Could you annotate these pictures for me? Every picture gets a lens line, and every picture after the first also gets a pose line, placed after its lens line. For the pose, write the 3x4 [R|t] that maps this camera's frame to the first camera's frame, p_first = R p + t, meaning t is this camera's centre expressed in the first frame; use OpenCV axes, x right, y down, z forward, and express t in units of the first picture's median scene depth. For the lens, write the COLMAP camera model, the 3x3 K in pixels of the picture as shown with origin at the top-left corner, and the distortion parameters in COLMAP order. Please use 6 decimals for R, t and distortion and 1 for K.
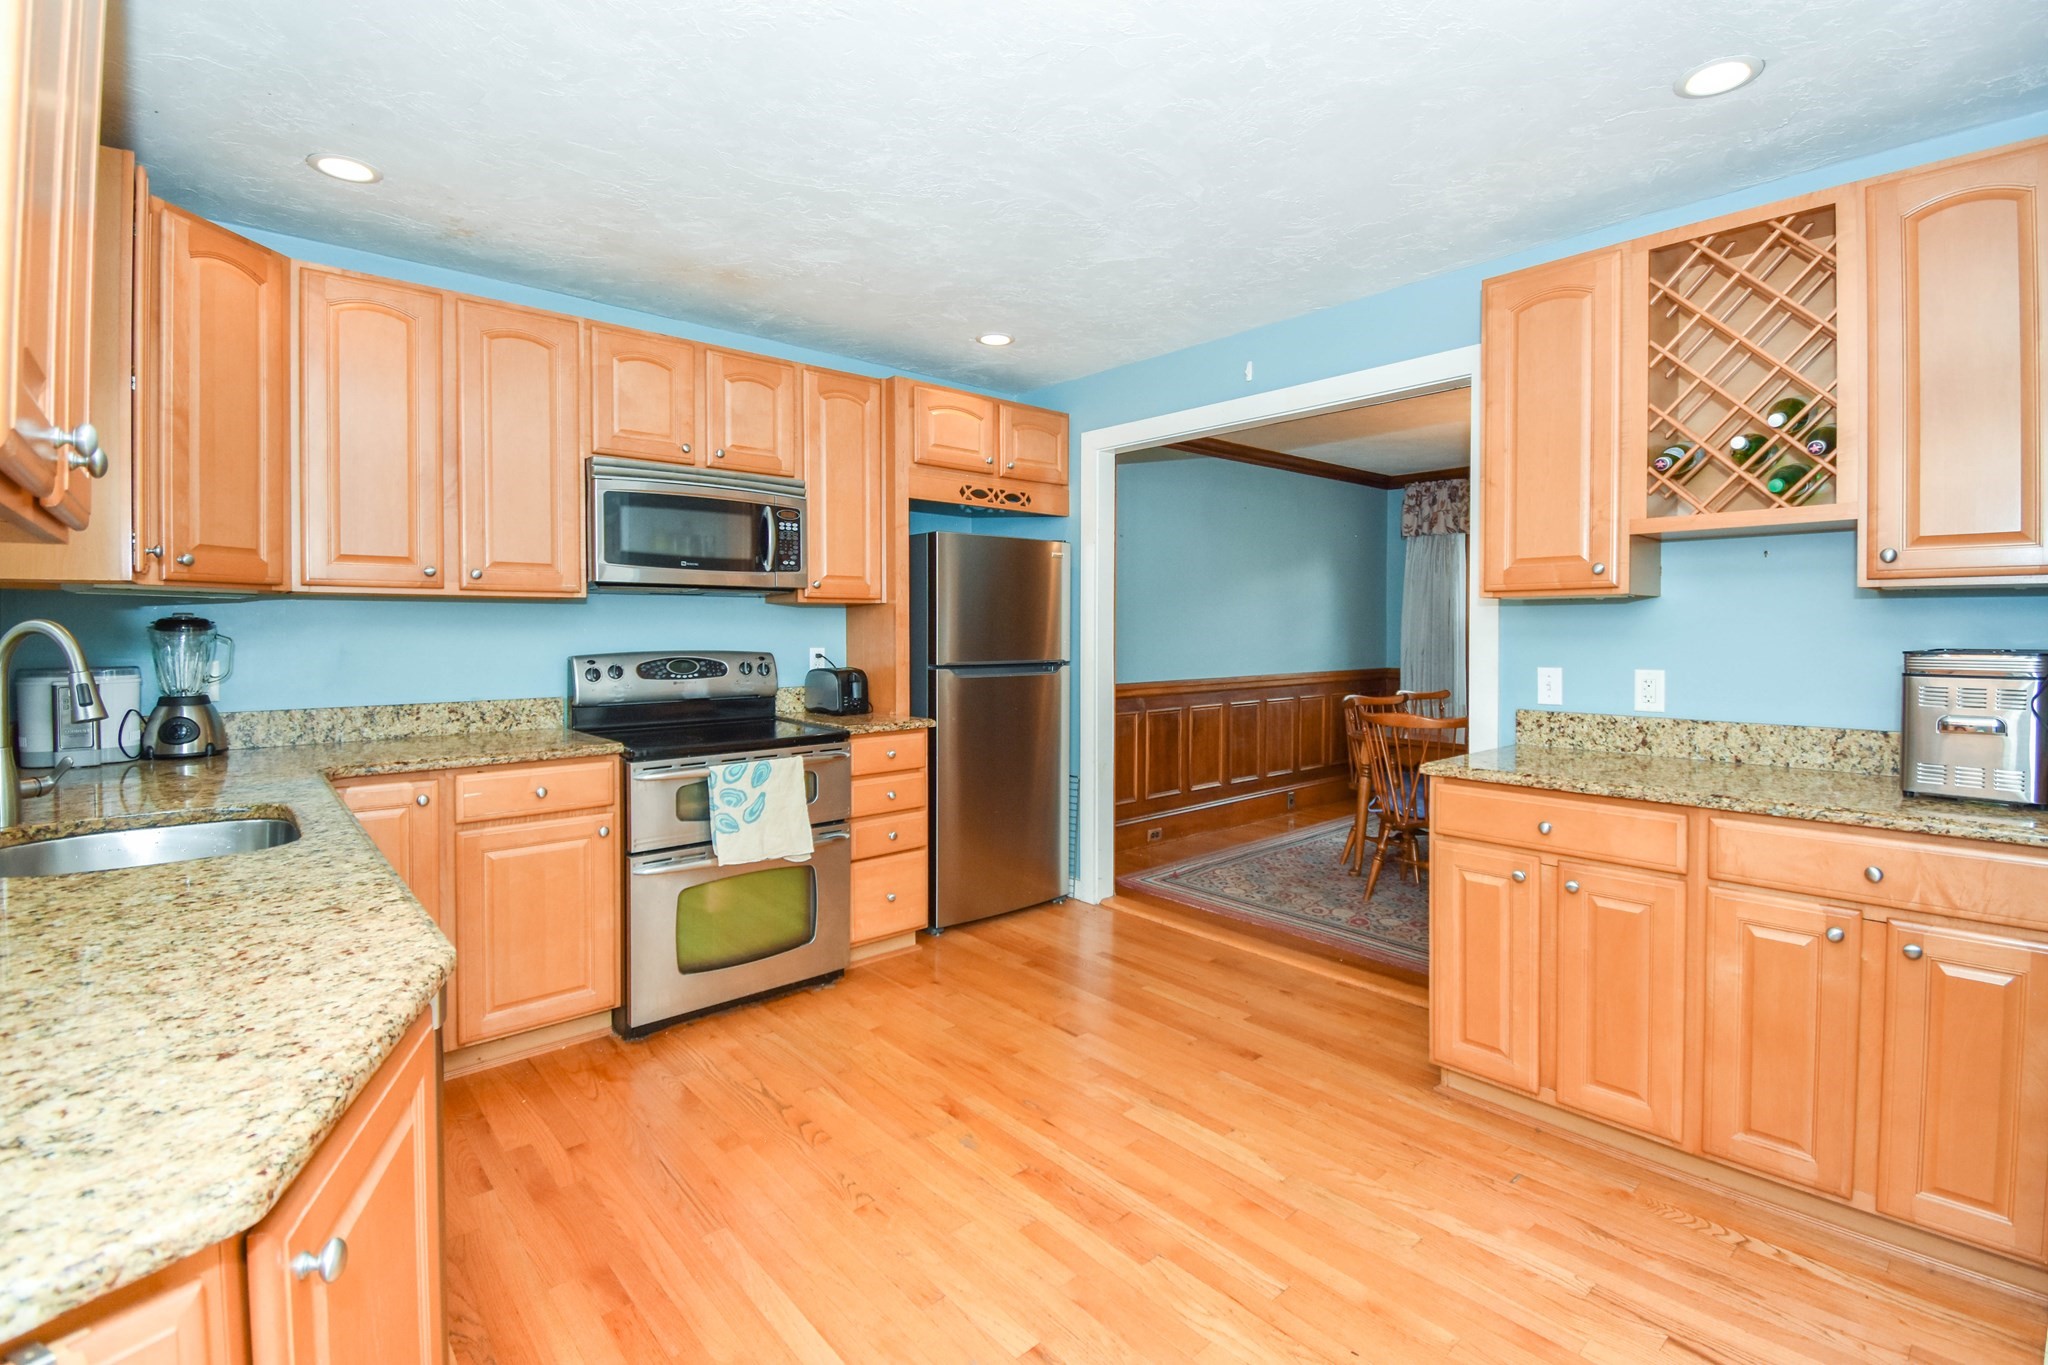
lens RADIAL K [[927.4, 0, 1028.0], [0, 927.4, 637.6], [0, 0, 1]] dist [0.003387, -0.009115]
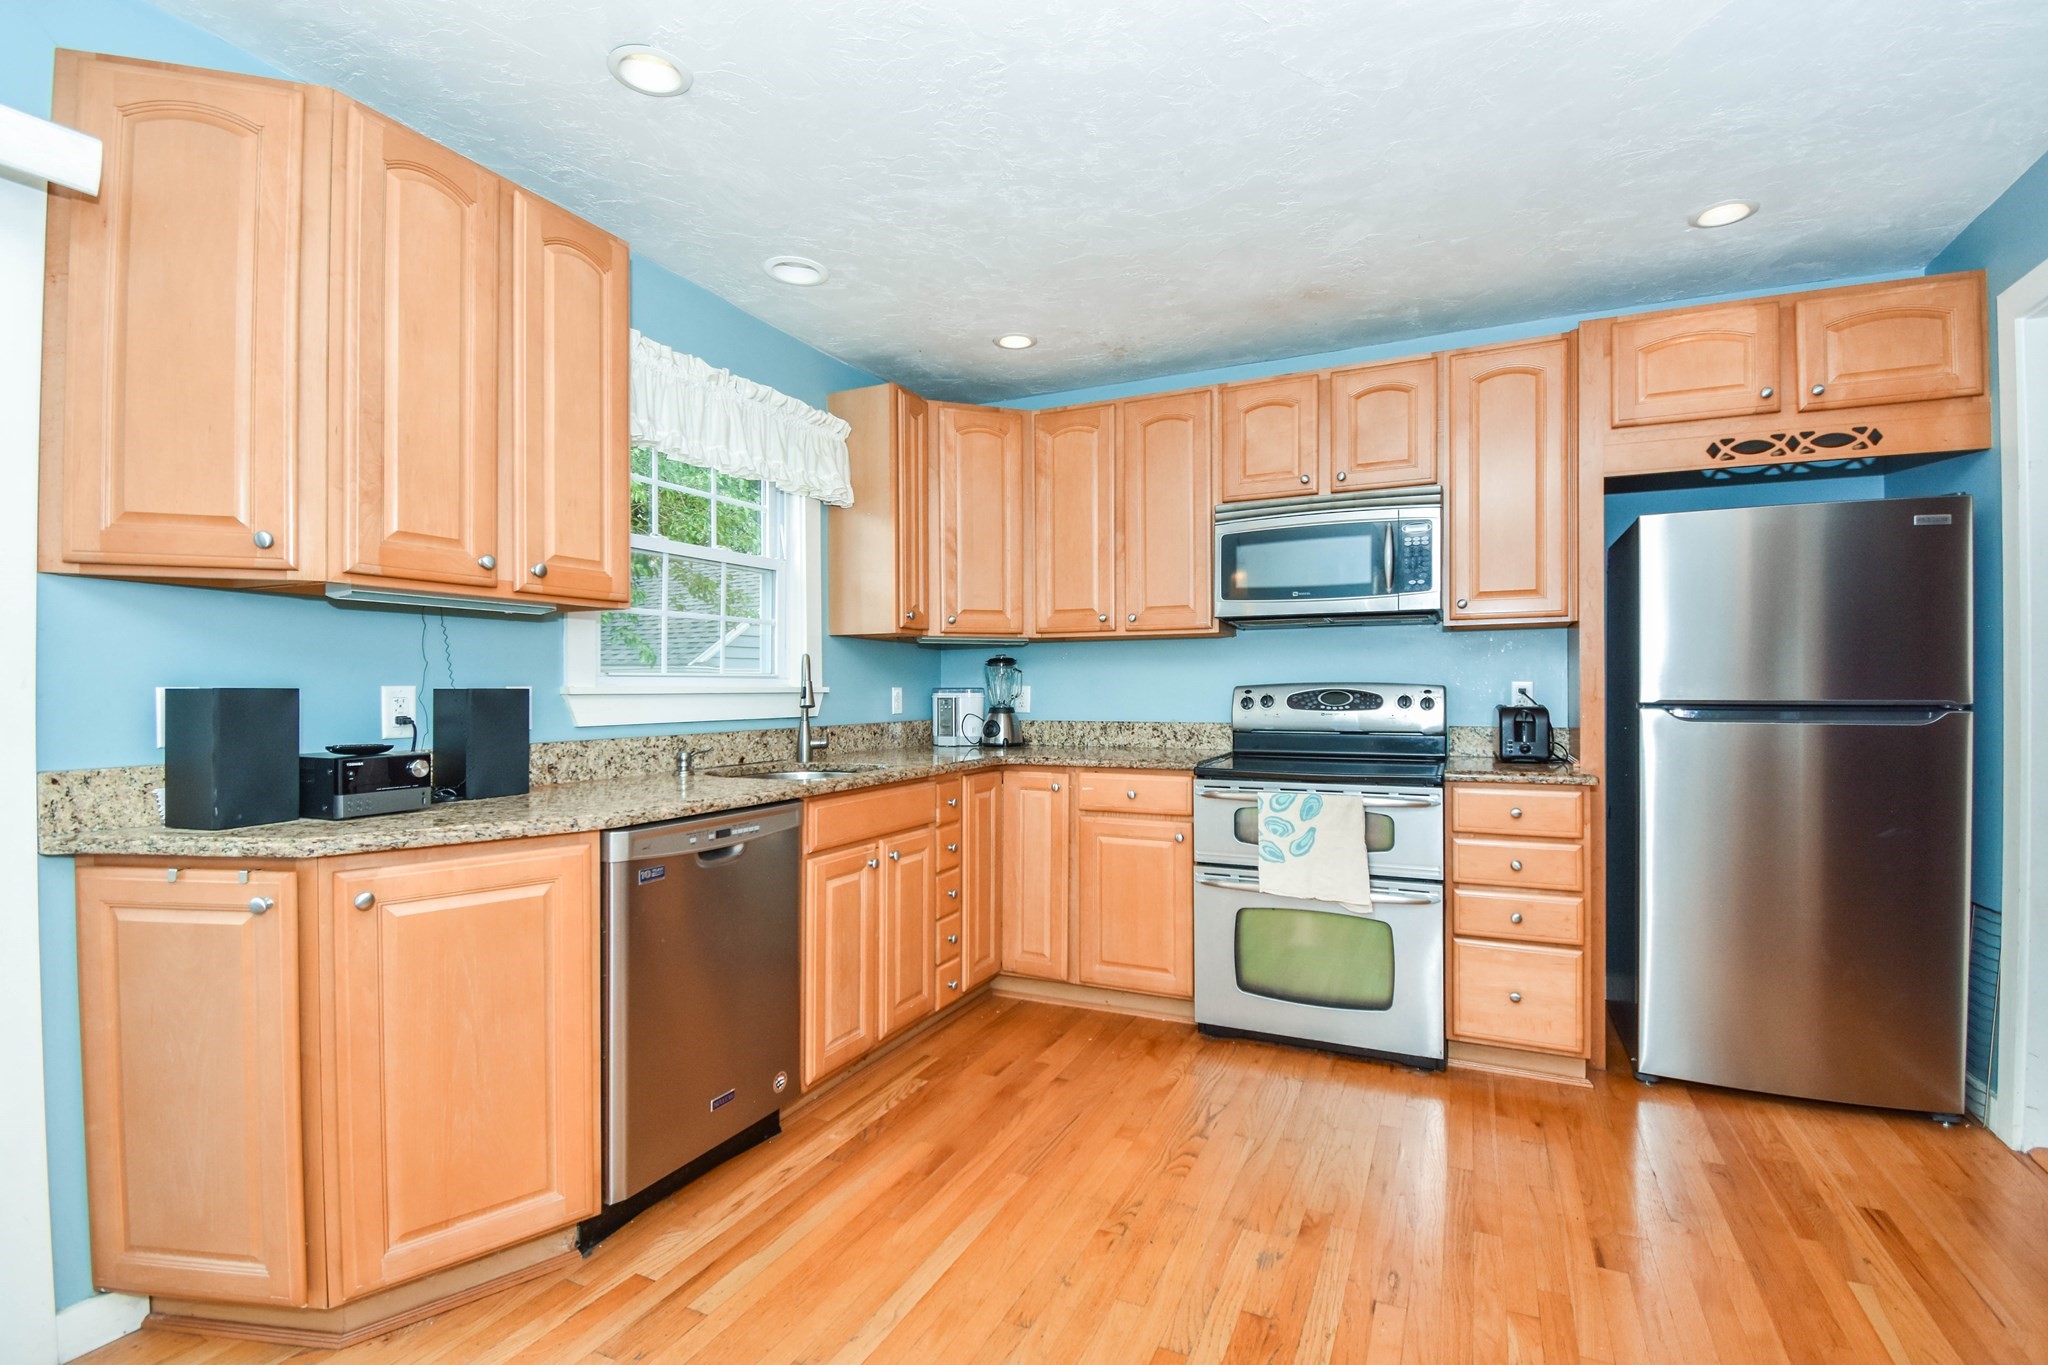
lens RADIAL K [[927.4, 0, 1035.2], [0, 927.4, 677.3], [0, 0, 1]] dist [0.003387, -0.009115]
pose [[0.393366, -0.011618, -0.919309, 0.473551], [-0.005789, 0.999869, -0.015114, 0.029859], [0.919364, 0.011267, 0.393247, 0.365002]]
